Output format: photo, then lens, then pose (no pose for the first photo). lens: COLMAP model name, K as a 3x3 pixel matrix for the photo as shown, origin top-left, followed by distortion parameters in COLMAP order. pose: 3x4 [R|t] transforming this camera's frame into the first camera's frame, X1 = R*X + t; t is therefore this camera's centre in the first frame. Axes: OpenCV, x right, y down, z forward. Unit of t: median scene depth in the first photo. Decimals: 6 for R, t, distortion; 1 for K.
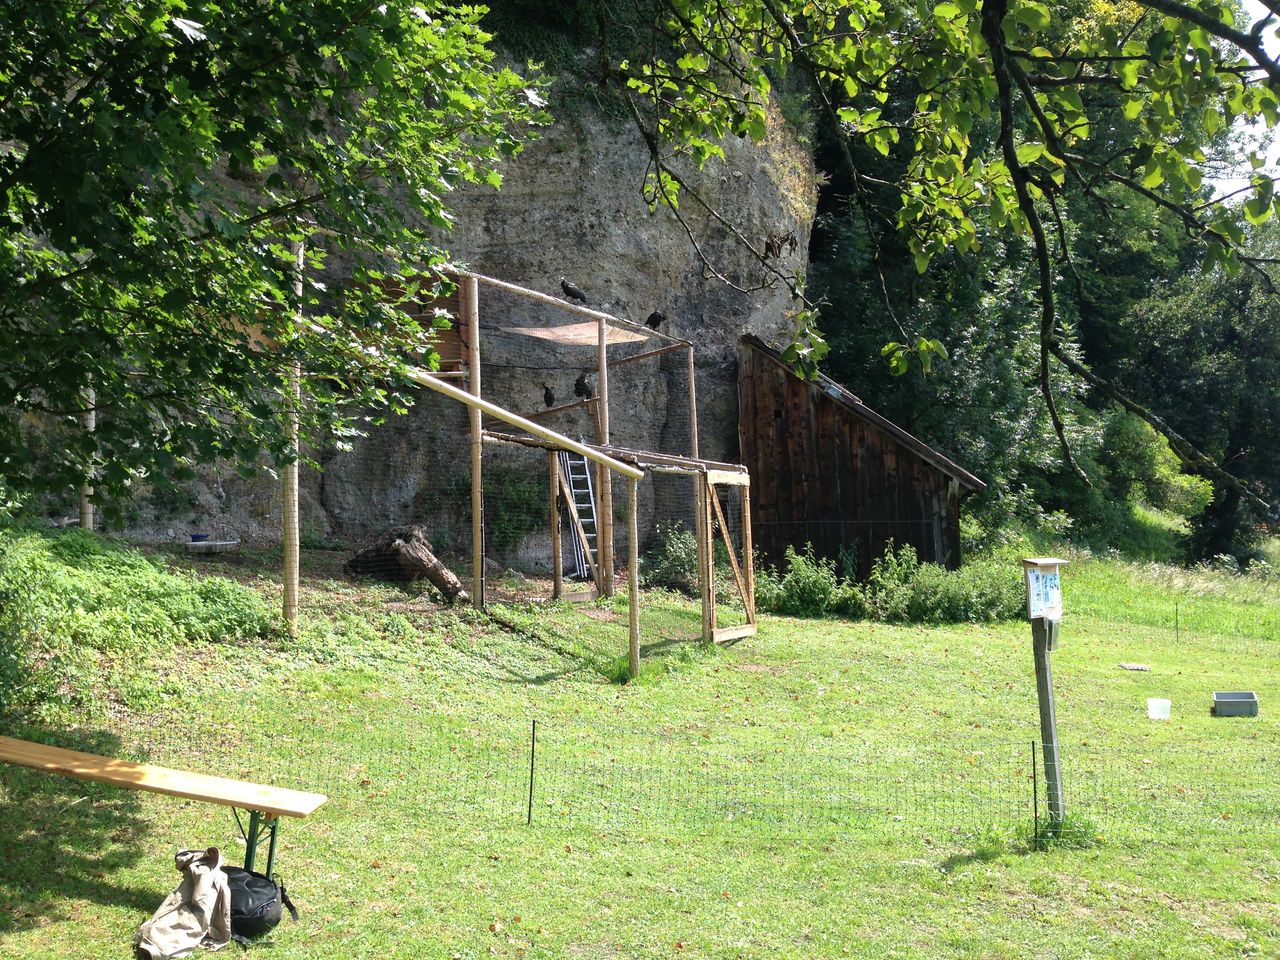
lens RADIAL K [[1190.1, 0, 643.0], [0, 1190.1, 472.8], [0, 0, 1]] dist [0.058803, 0.000000]
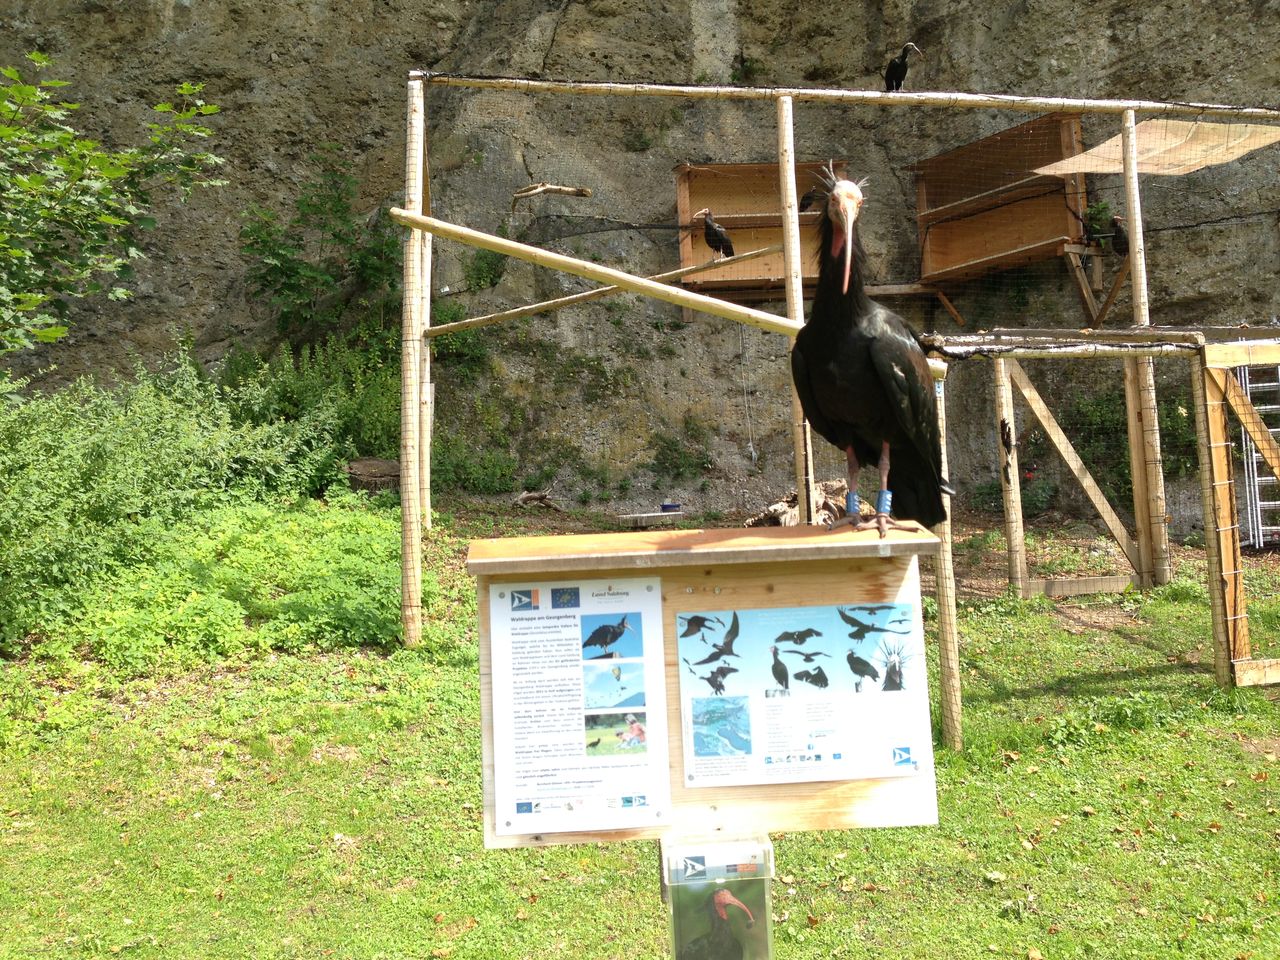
lens RADIAL K [[1190.1, 0, 639.8], [0, 1190.1, 470.4], [0, 0, 1]] dist [0.058803, 0.000000]
pose [[0.683058, -0.060009, -0.727895, 0.173023], [0.081526, 0.996655, -0.005662, 0.023639], [0.725800, -0.055475, 0.685665, 0.316824]]
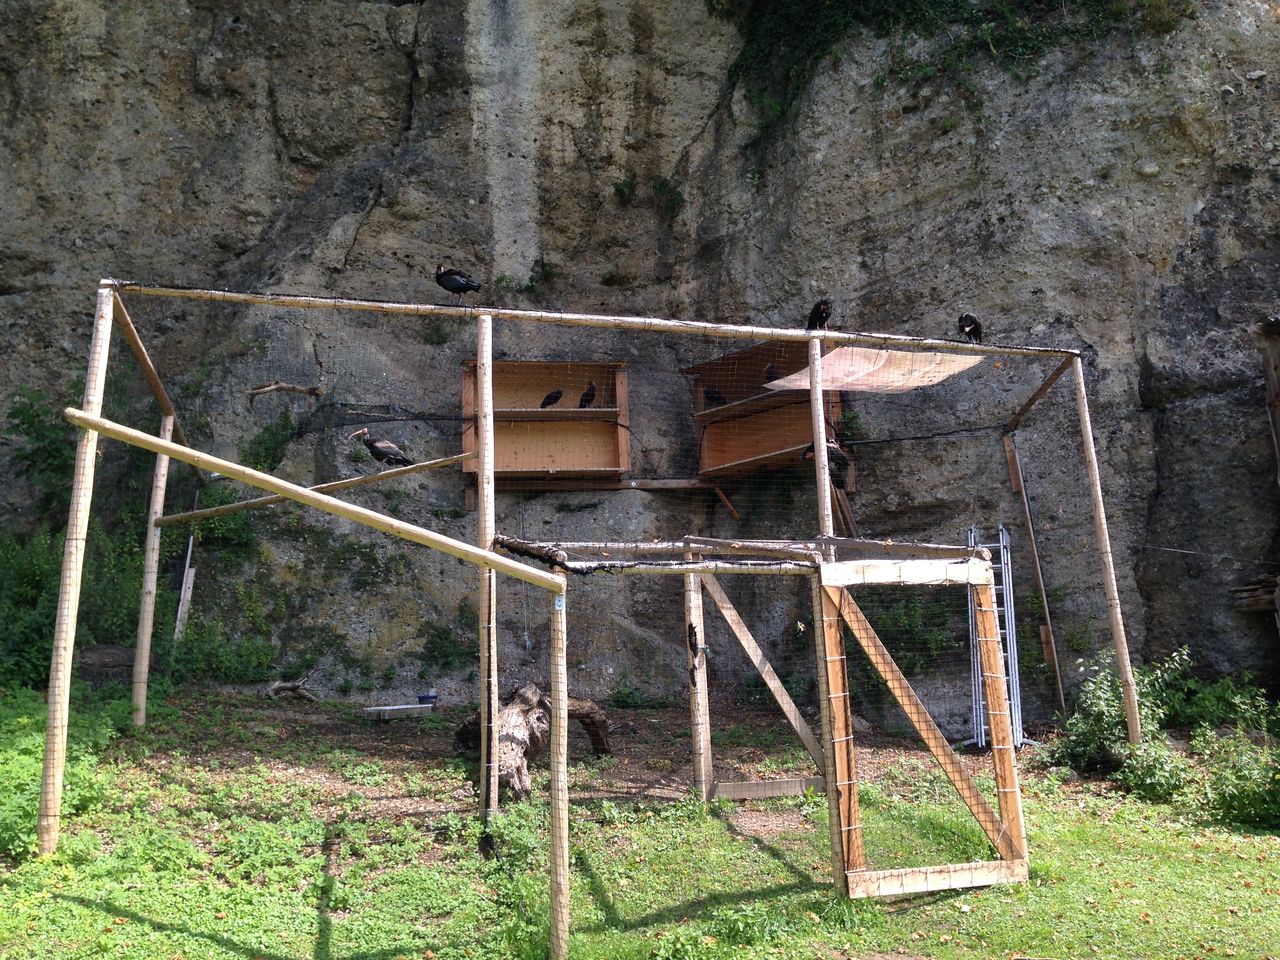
lens RADIAL K [[1190.1, 0, 645.9], [0, 1190.1, 476.3], [0, 0, 1]] dist [0.058803, 0.000000]
pose [[0.740728, -0.140596, -0.656928, 0.239548], [0.067515, 0.988484, -0.135429, 0.018162], [0.668404, 0.055964, 0.741690, 0.365487]]
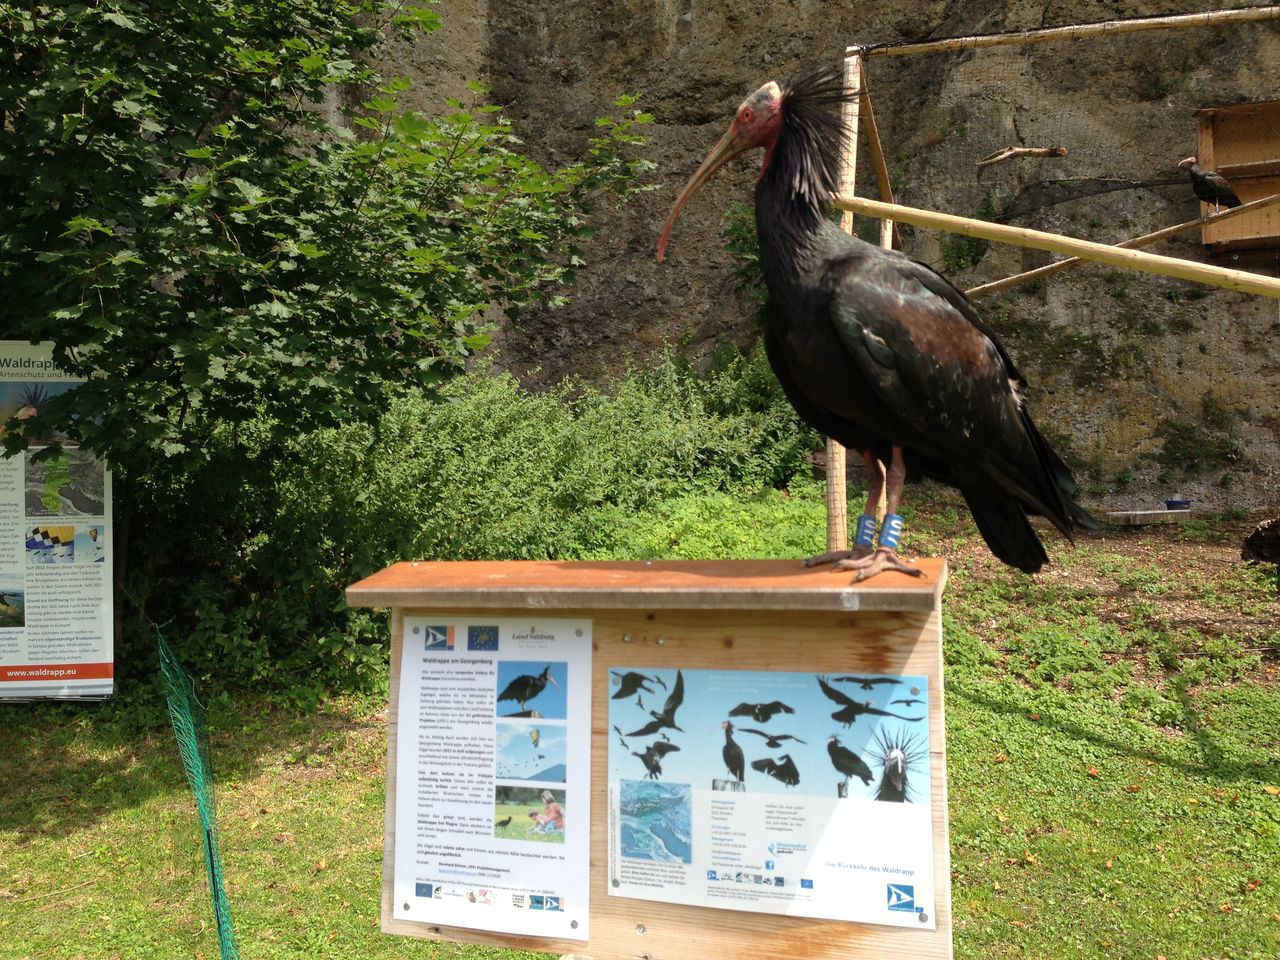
lens RADIAL K [[1190.1, 0, 645.9], [0, 1190.1, 470.5], [0, 0, 1]] dist [0.058803, 0.000000]
pose [[0.310741, -0.049471, -0.949206, 0.175845], [0.069310, 0.997165, -0.029280, 0.024689], [0.947964, -0.056691, 0.313289, 0.355280]]
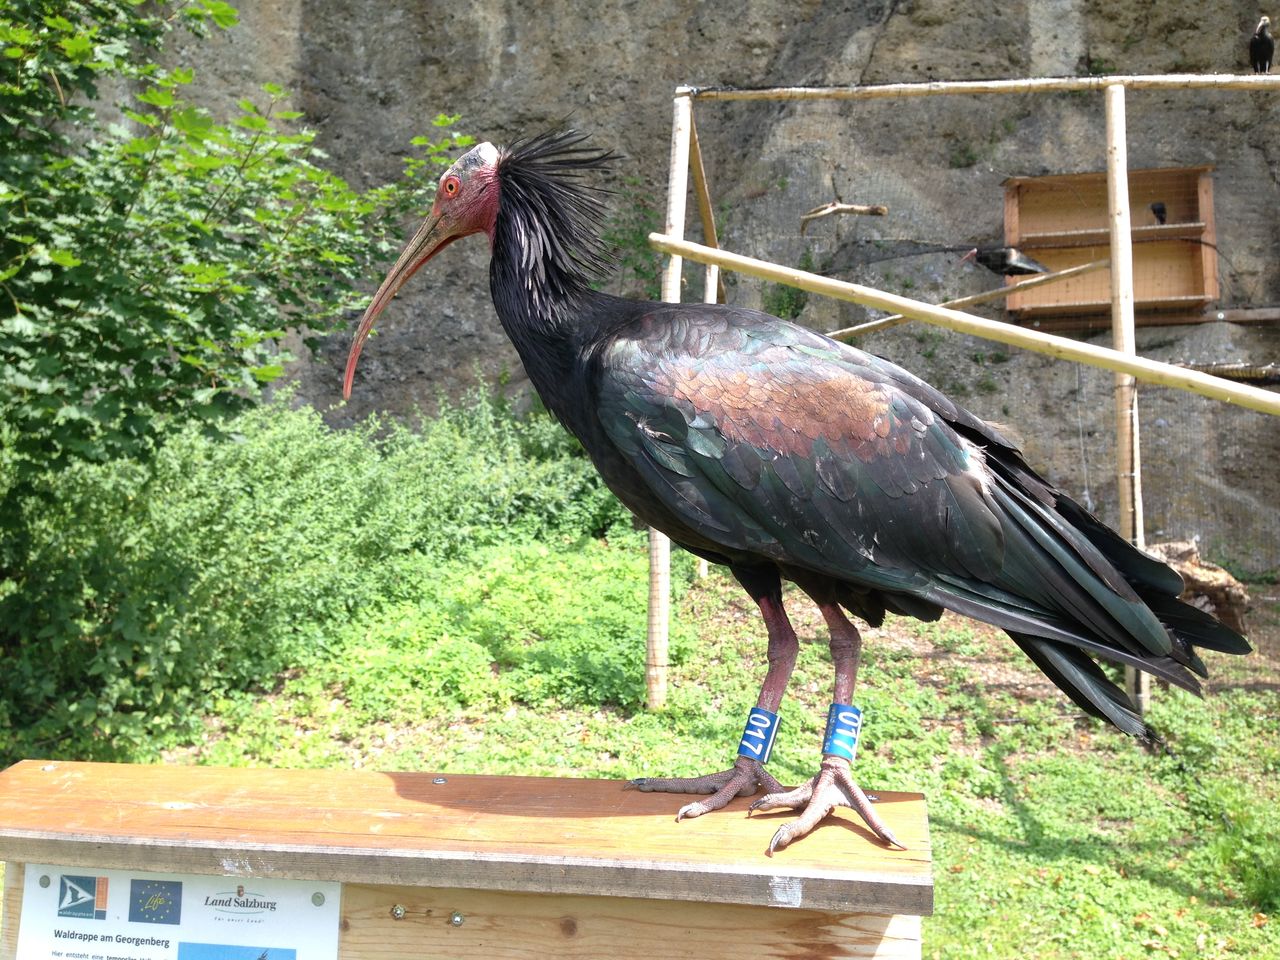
lens RADIAL K [[1190.1, 0, 647.9], [0, 1190.1, 494.0], [0, 0, 1]] dist [0.058803, 0.000000]
pose [[0.456652, -0.051450, -0.888156, 0.154252], [0.047486, 0.998313, -0.033416, 0.020185], [0.888377, -0.026915, 0.458325, 0.363171]]
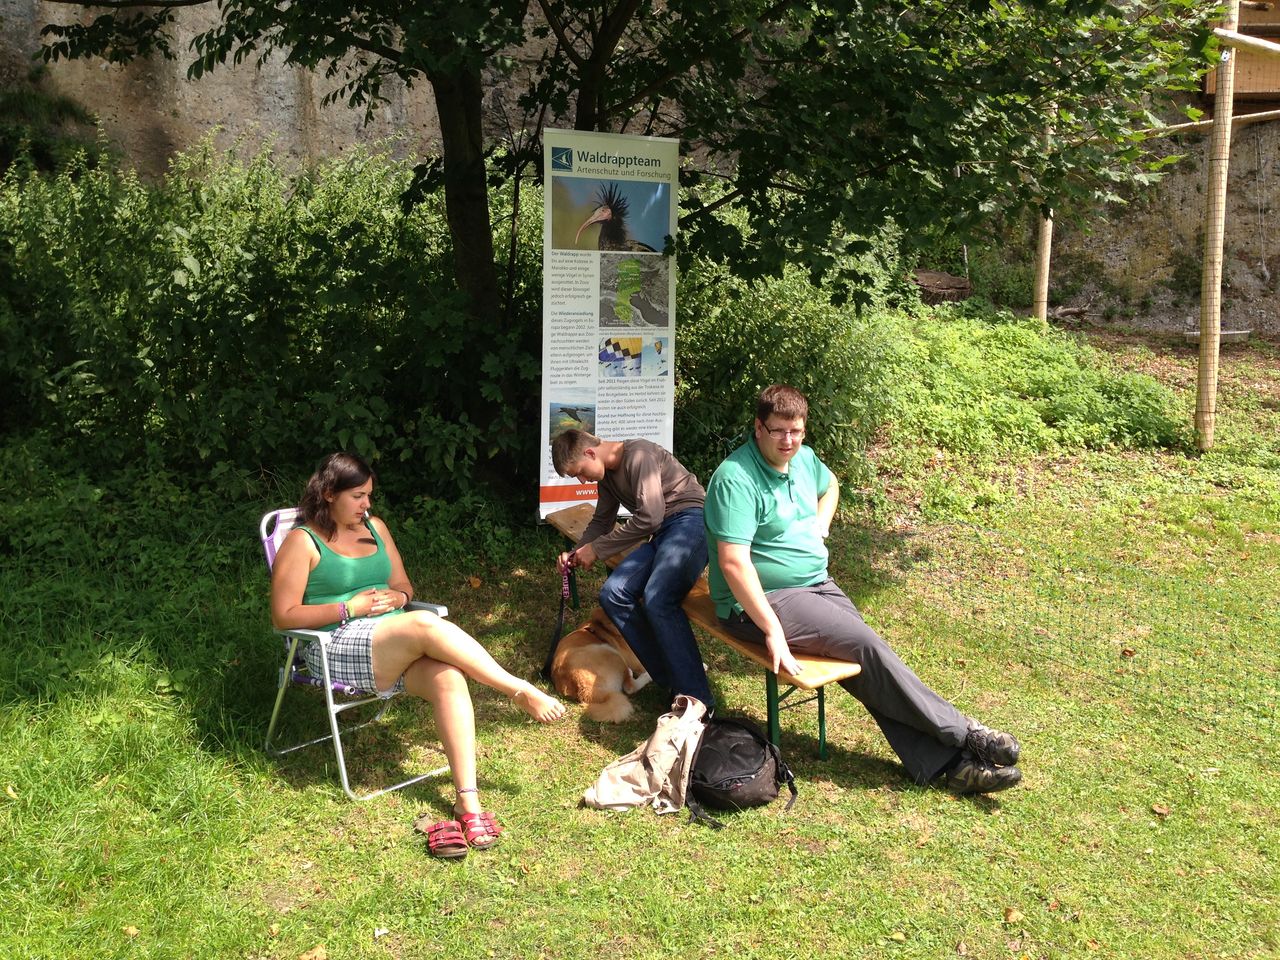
lens RADIAL K [[1190.1, 0, 630.6], [0, 1190.1, 479.9], [0, 0, 1]] dist [0.058803, 0.000000]
pose [[0.604600, 0.096145, -0.790706, 0.055060], [0.046343, 0.986761, 0.155419, 0.006705], [0.795180, -0.130610, 0.592140, 0.107331]]
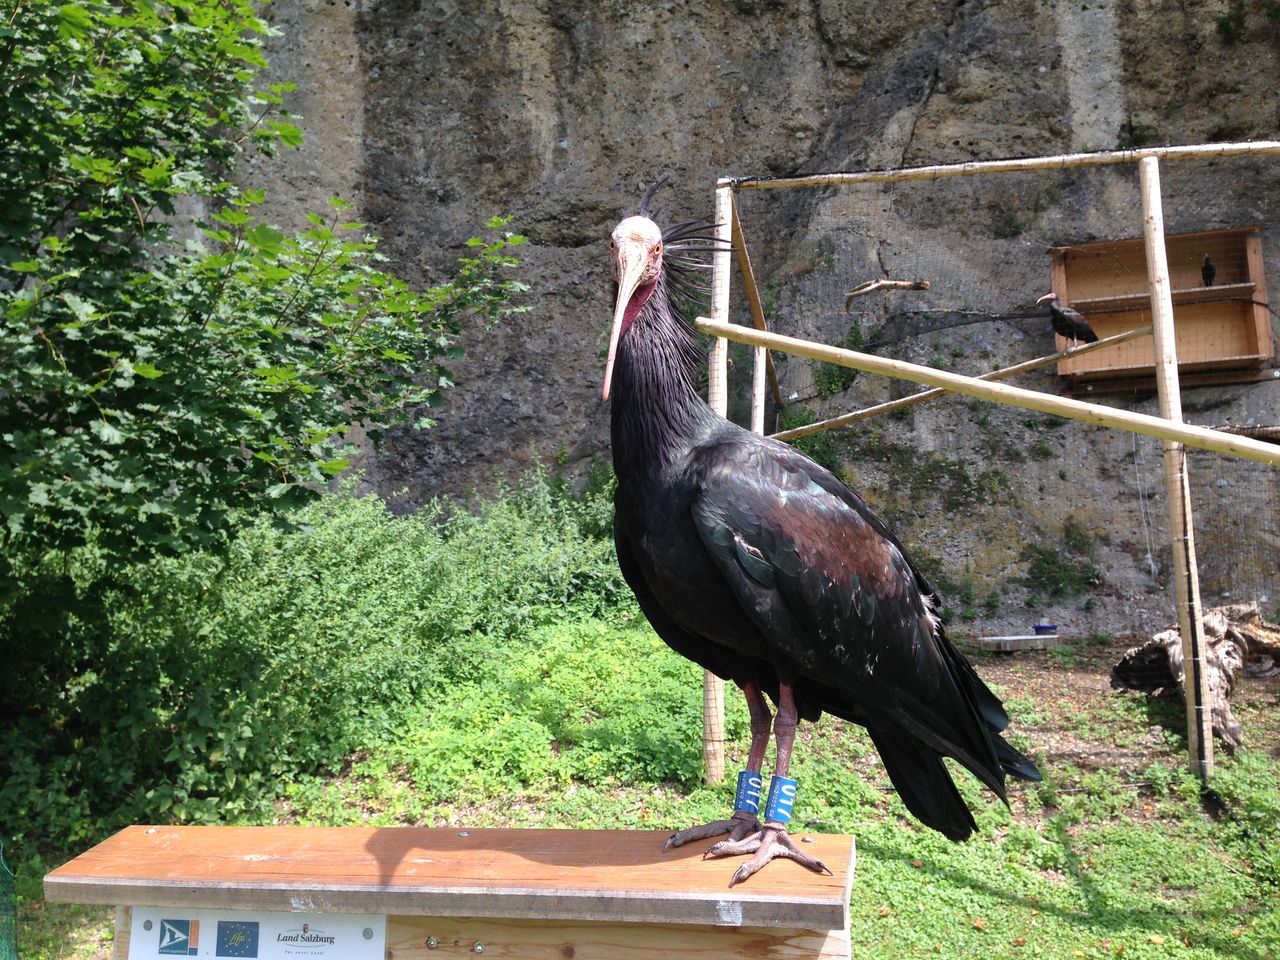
lens RADIAL K [[1190.1, 0, 649.6], [0, 1190.1, 475.4], [0, 0, 1]] dist [0.058803, 0.000000]
pose [[0.408892, -0.133623, -0.902747, 0.164011], [0.073812, 0.990824, -0.113227, 0.019673], [0.909593, -0.020336, 0.415003, 0.361937]]
